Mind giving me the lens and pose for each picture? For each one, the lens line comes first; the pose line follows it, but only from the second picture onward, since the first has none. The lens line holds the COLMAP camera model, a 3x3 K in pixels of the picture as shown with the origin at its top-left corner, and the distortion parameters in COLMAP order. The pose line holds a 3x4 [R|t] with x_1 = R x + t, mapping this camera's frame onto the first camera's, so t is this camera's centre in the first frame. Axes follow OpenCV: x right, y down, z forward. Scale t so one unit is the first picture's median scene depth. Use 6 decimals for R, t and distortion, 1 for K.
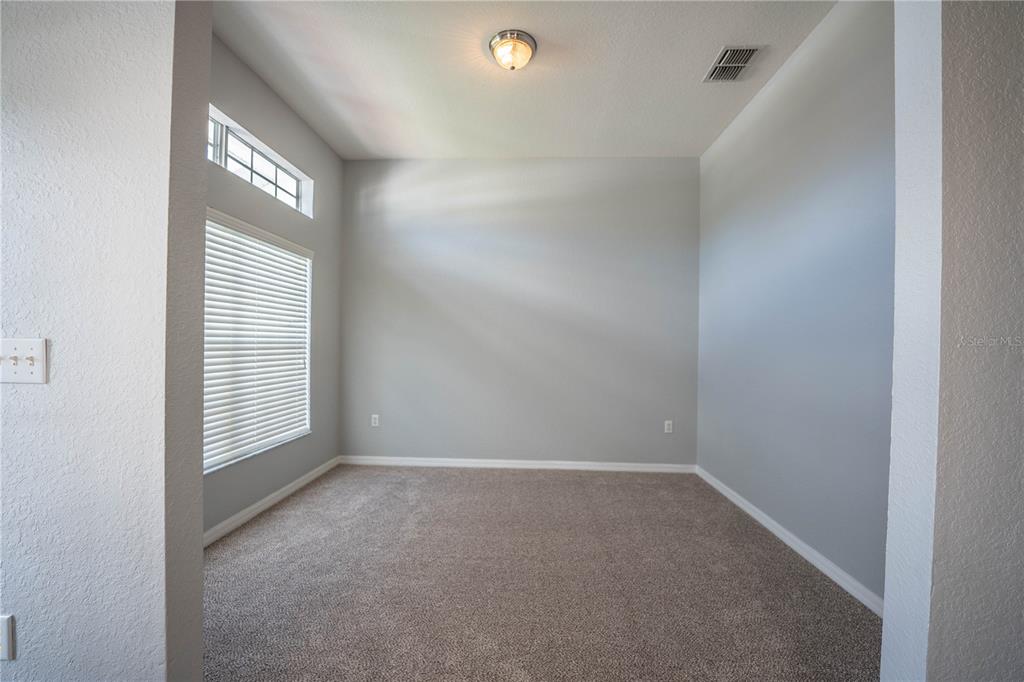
lens RADIAL K [[416.1, 0, 511.8], [0, 416.1, 345.3], [0, 0, 1]] dist [-0.027742, 0.000757]
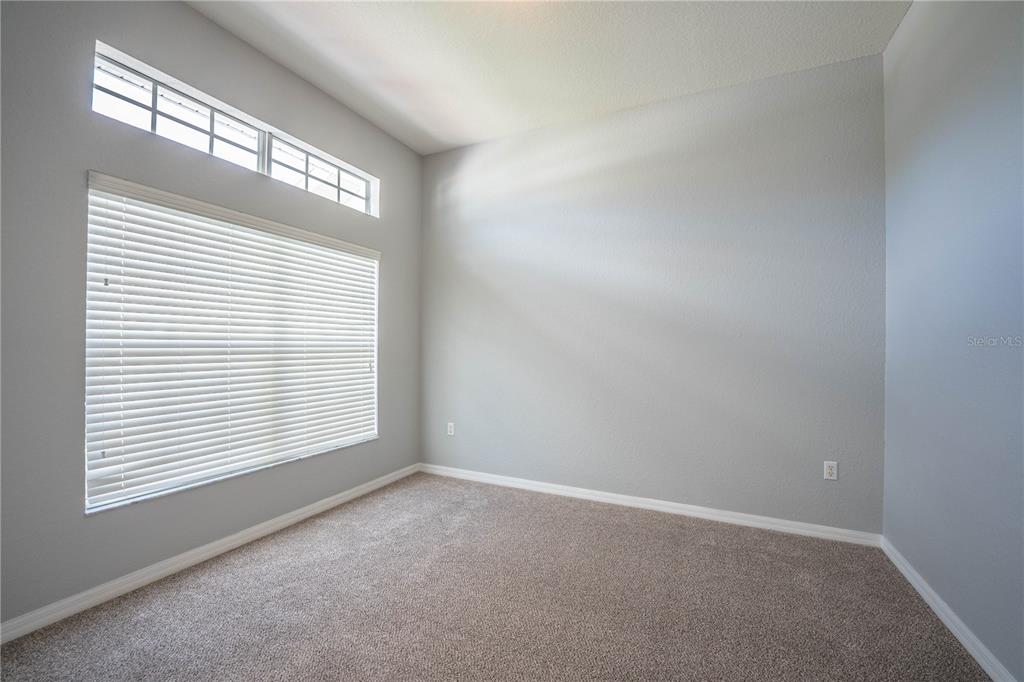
lens RADIAL K [[416.1, 0, 511.8], [0, 416.1, 345.3], [0, 0, 1]] dist [-0.027742, 0.000757]
pose [[0.919881, -0.005371, -0.392160, 0.187389], [0.002902, 0.999972, -0.006889, 0.000405], [0.392186, 0.005199, 0.919871, 0.224424]]
